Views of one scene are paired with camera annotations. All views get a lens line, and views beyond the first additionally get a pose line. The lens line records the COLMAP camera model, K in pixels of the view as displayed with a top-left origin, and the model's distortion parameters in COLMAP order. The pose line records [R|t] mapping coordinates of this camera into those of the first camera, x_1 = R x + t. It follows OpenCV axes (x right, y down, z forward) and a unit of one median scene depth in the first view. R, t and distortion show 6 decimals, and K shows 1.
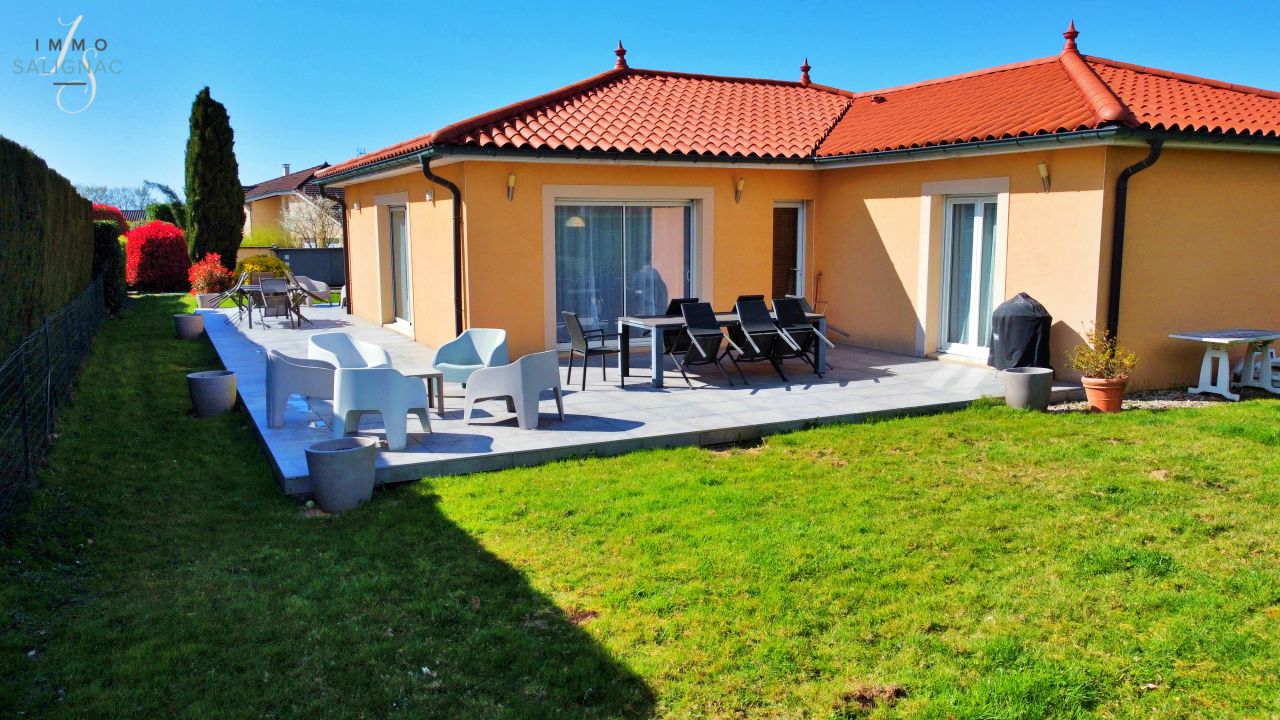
lens RADIAL K [[970.0, 0, 640.0], [0, 970.0, 360.0], [0, 0, 1]] dist [0.002157, -0.002287]
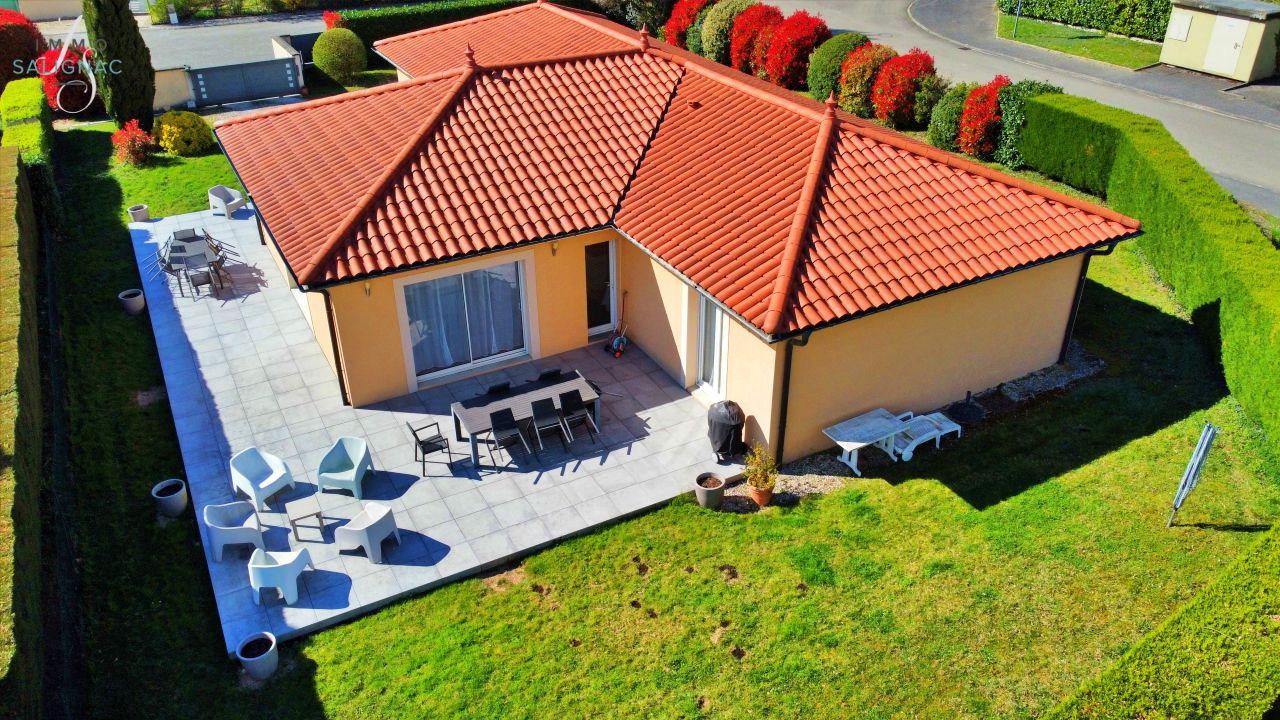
lens RADIAL K [[970.0, 0, 640.0], [0, 970.0, 360.0], [0, 0, 1]] dist [0.002157, -0.002287]
pose [[0.999400, -0.017272, 0.030037, 0.207228], [0.004428, 0.923455, 0.383682, -0.630325], [-0.034365, -0.383319, 0.922977, -0.280179]]
